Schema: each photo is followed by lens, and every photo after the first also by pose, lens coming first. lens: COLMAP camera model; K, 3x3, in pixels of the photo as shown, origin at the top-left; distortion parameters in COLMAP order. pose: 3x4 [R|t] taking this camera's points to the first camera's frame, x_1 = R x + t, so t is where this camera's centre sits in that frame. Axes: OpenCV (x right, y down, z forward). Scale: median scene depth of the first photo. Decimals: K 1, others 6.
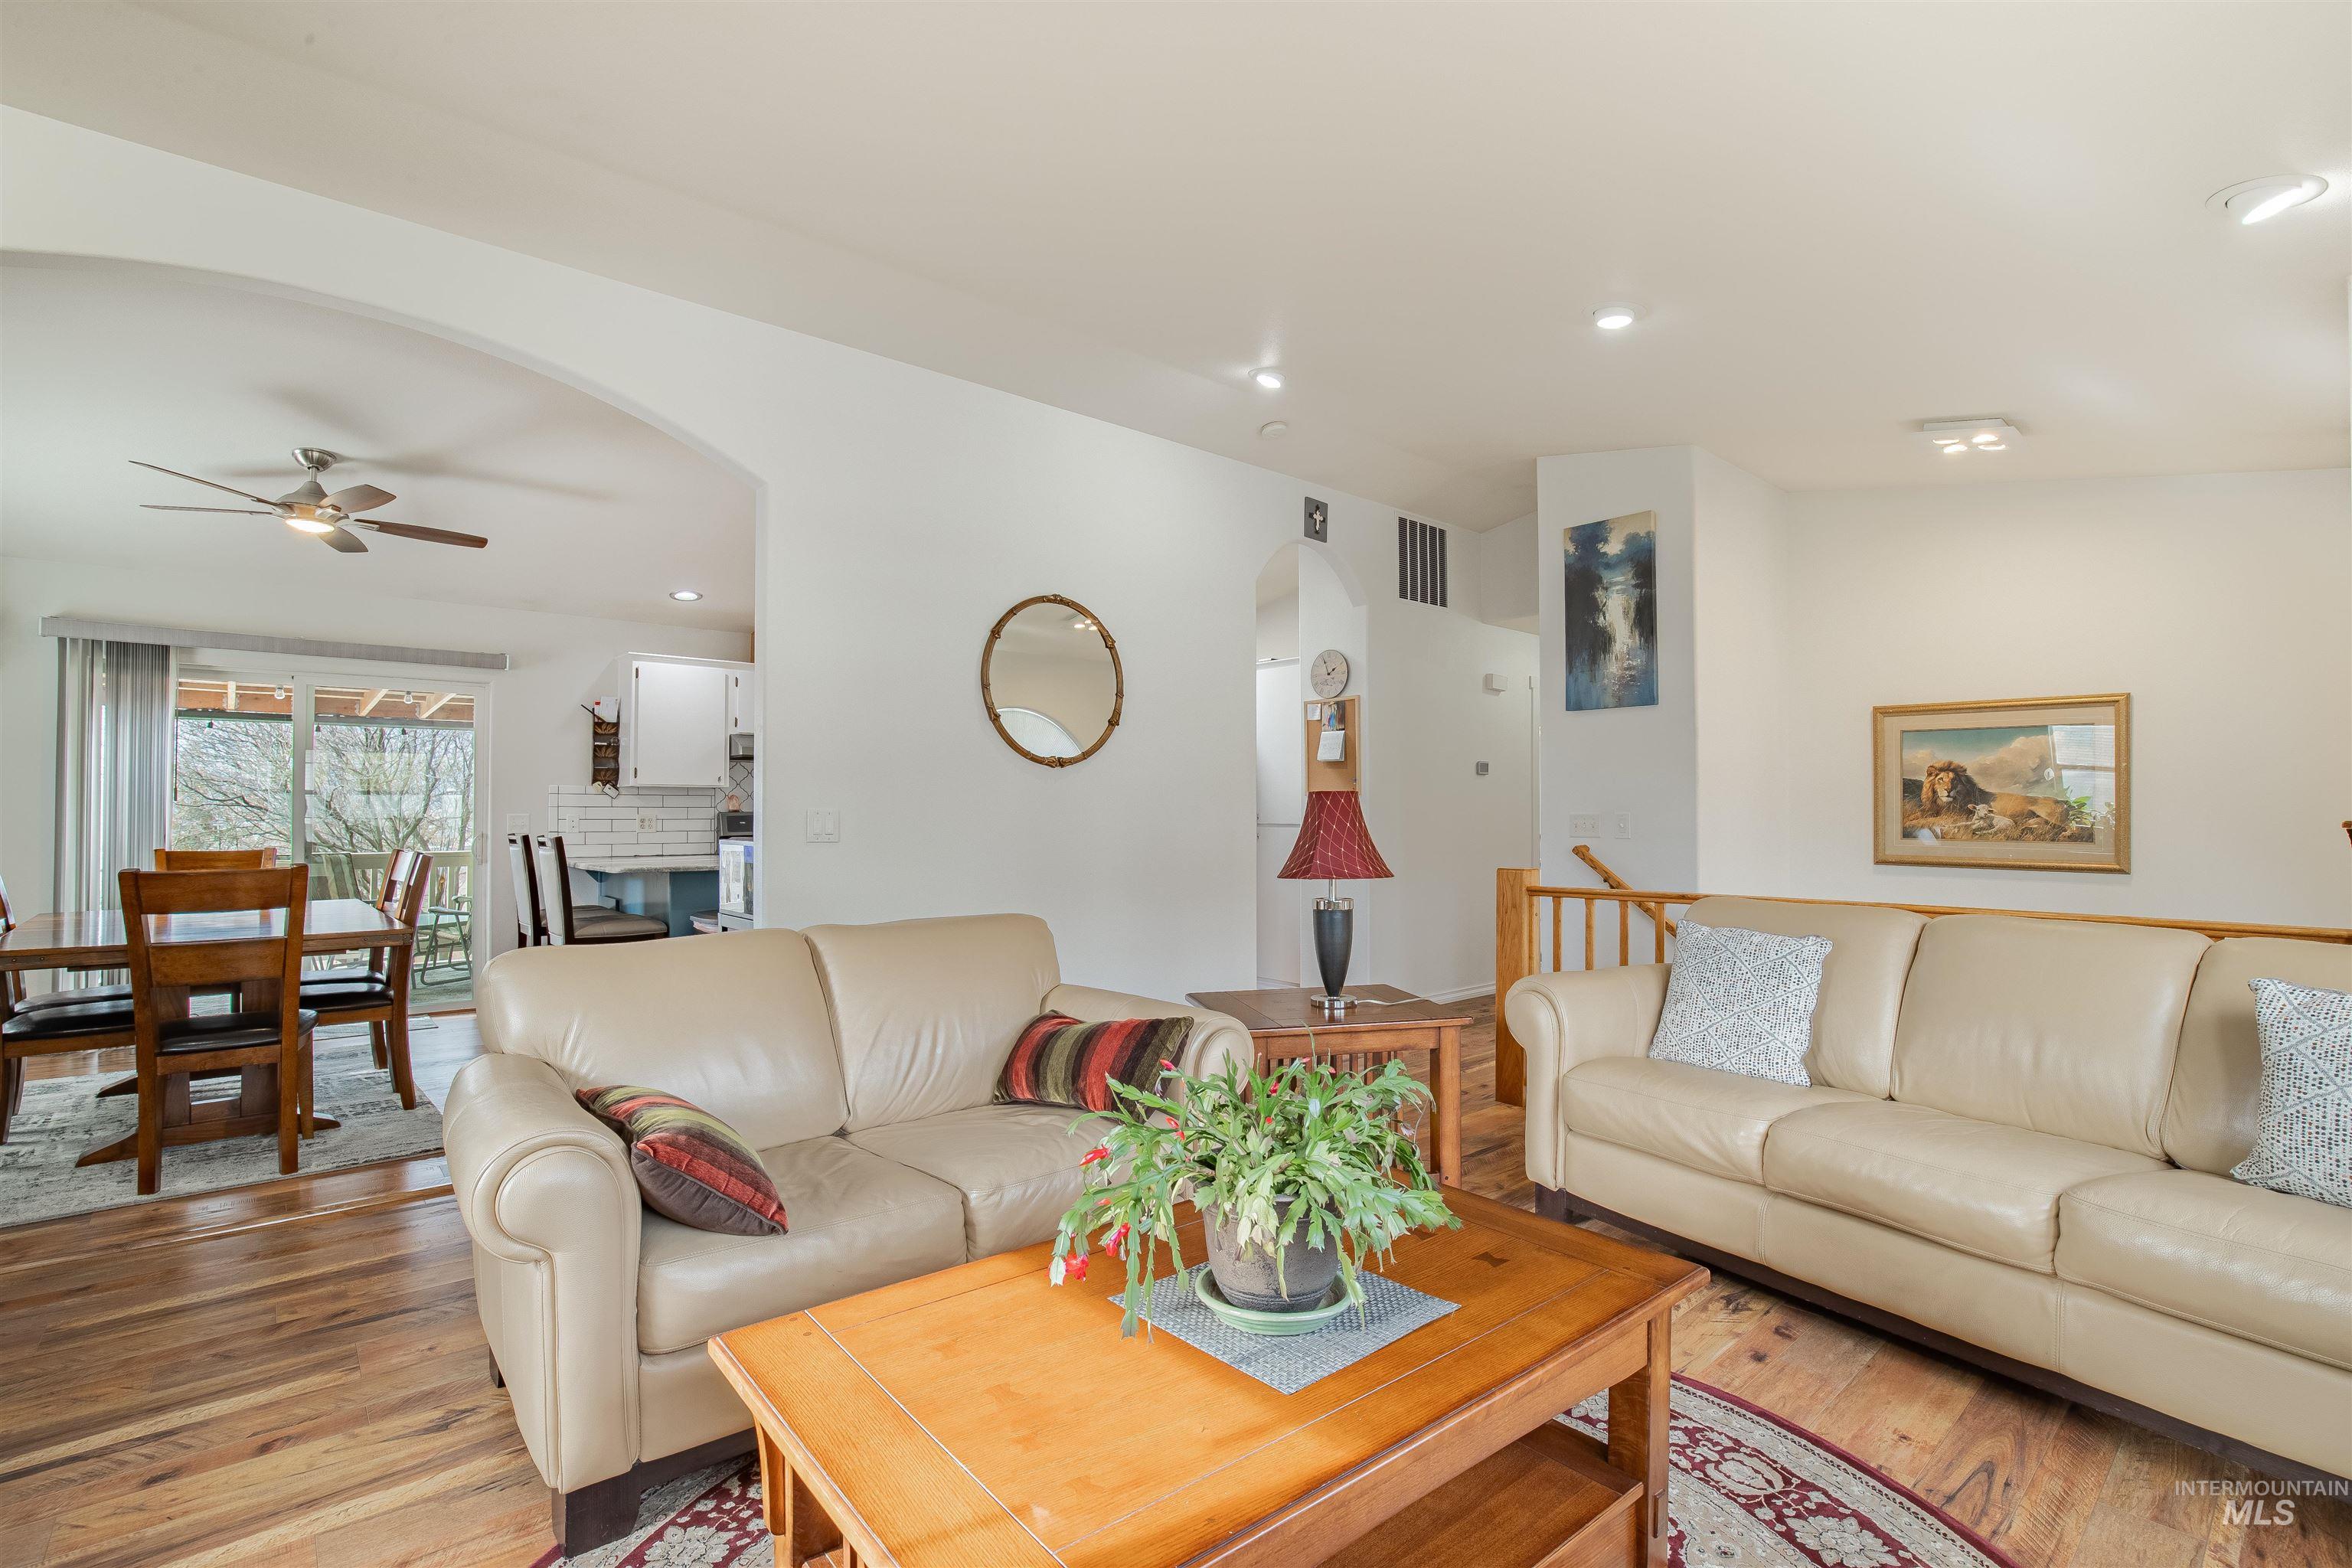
lens RADIAL K [[1101.3, 0, 1160.7], [0, 1101.3, 789.5], [0, 0, 1]] dist [-0.013115, 0.000052]
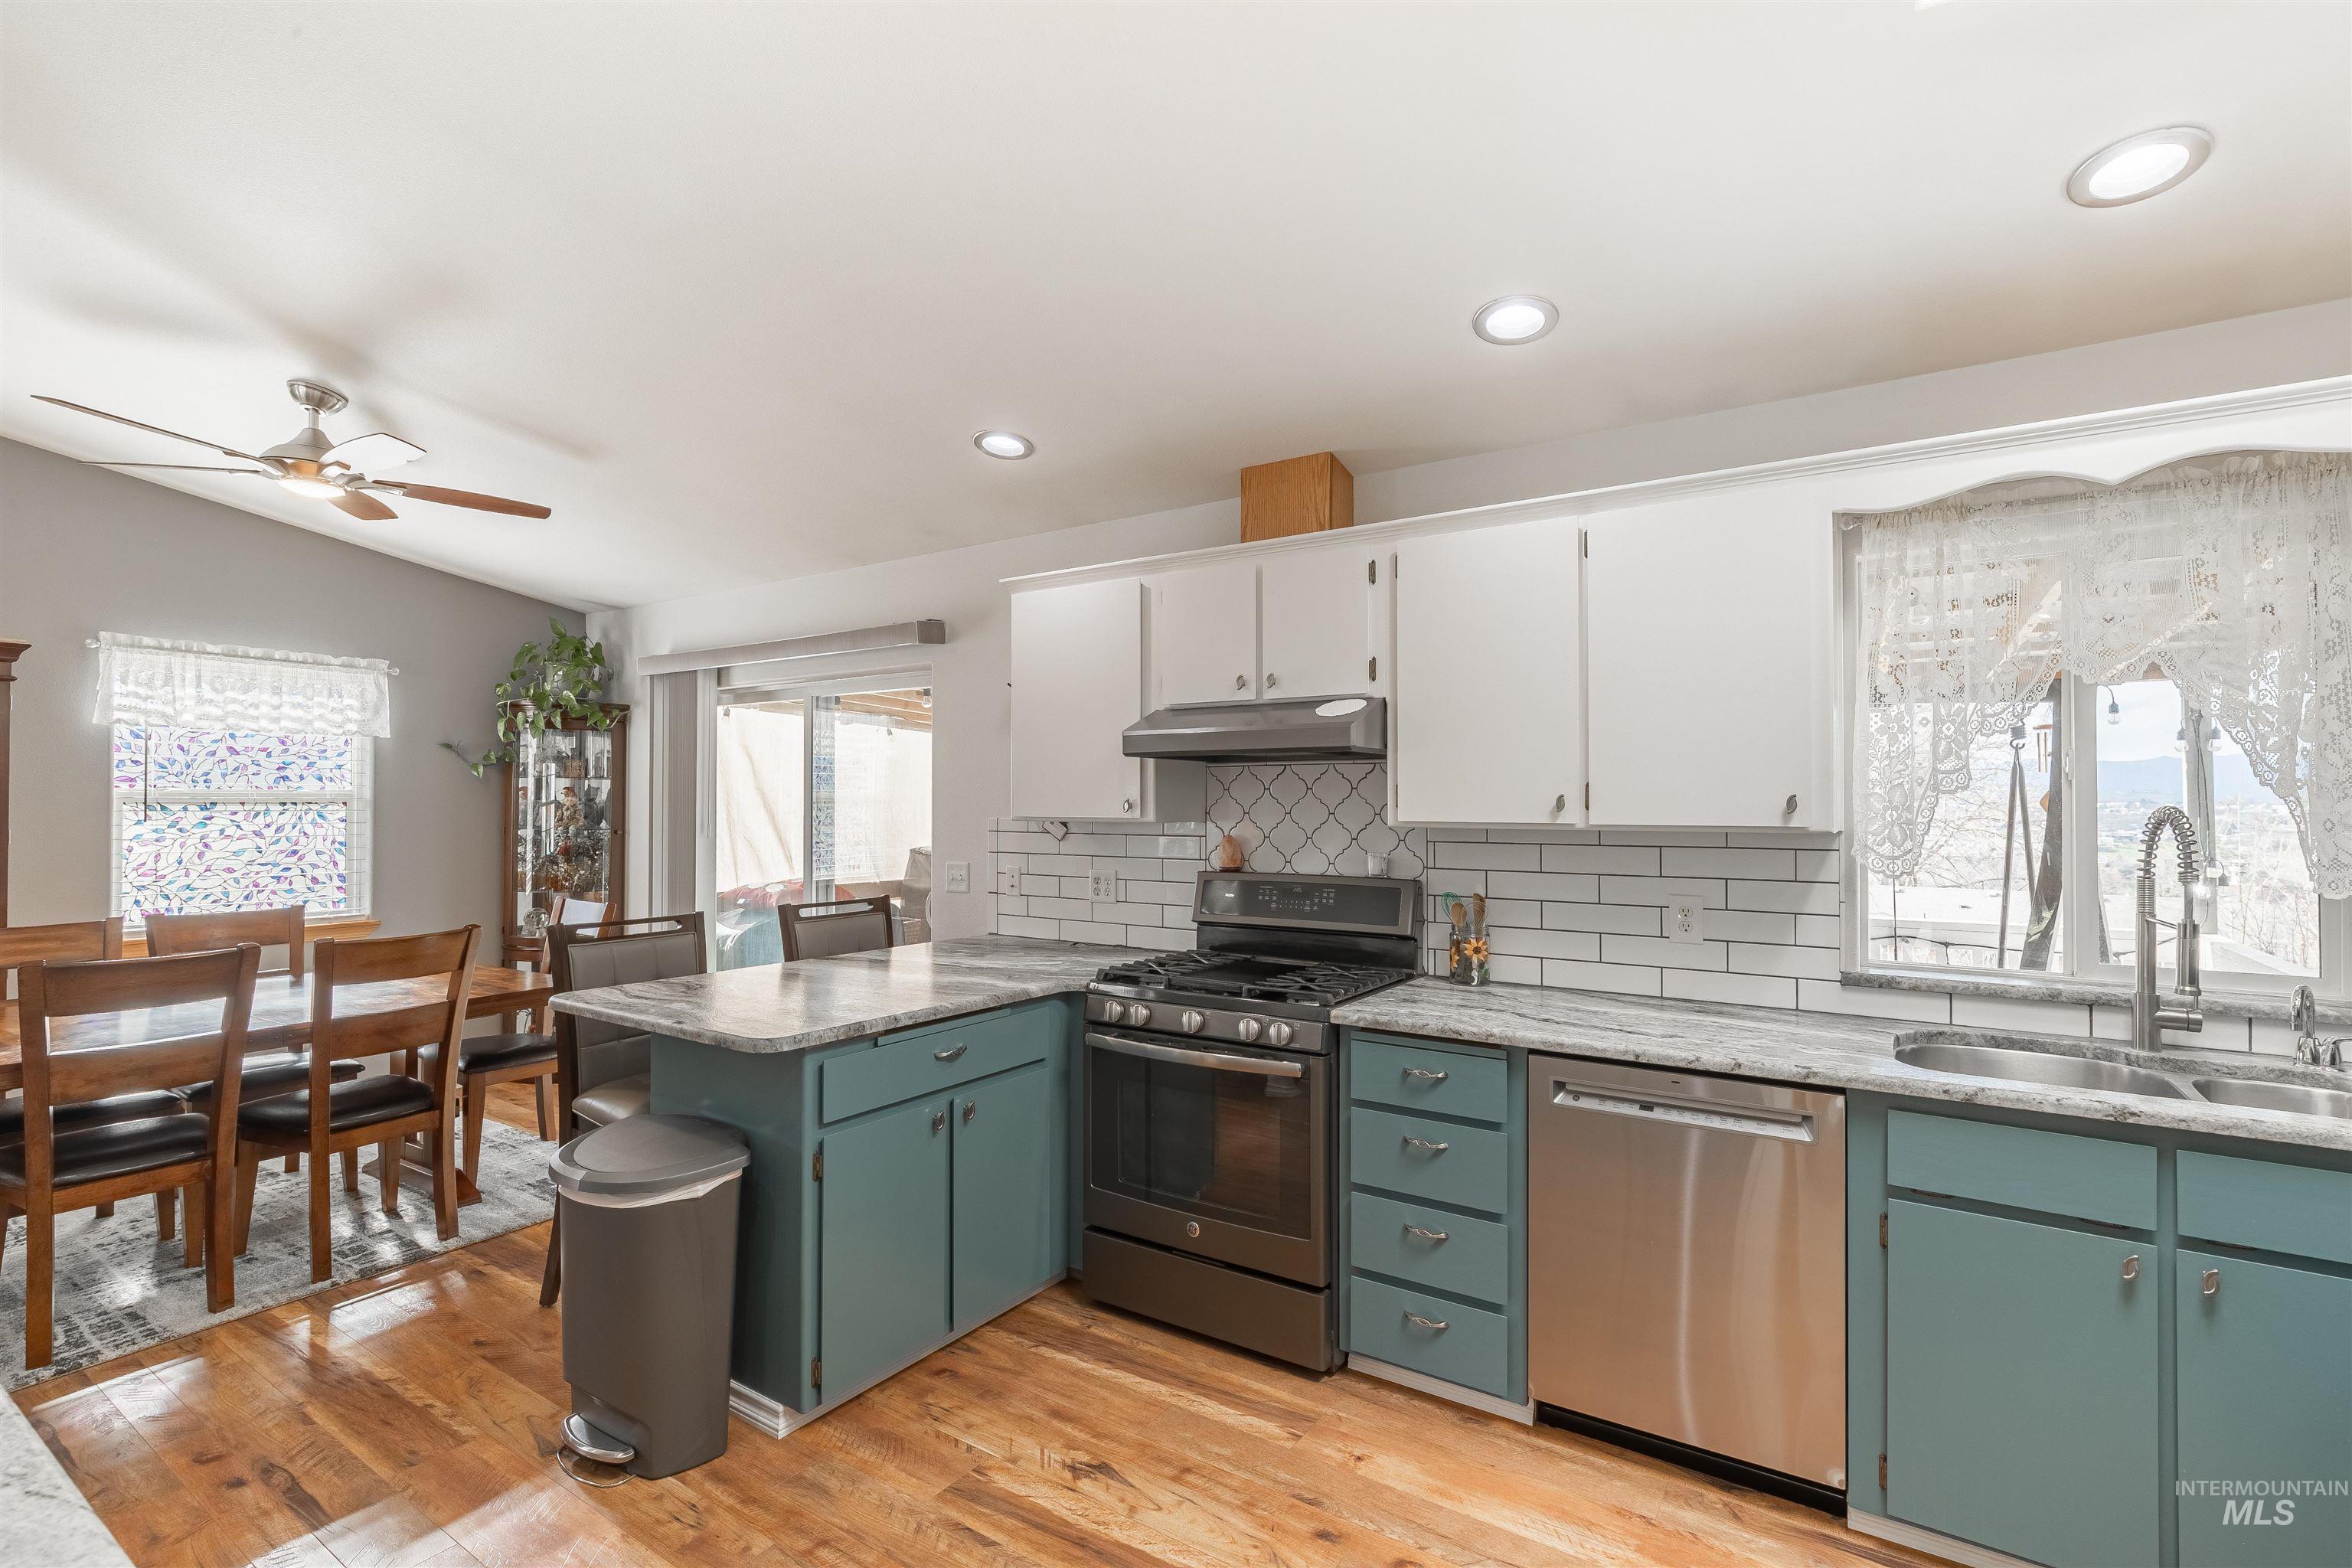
lens RADIAL K [[1061.5, 0, 1176.0], [0, 1061.5, 784.0], [0, 0, 1]] dist [0.000311, 0.000867]
pose [[0.287920, -0.017337, -0.957498, 0.057240], [0.017947, 0.999758, -0.012705, -0.013805], [0.957486, -0.013526, 0.288161, 0.965805]]
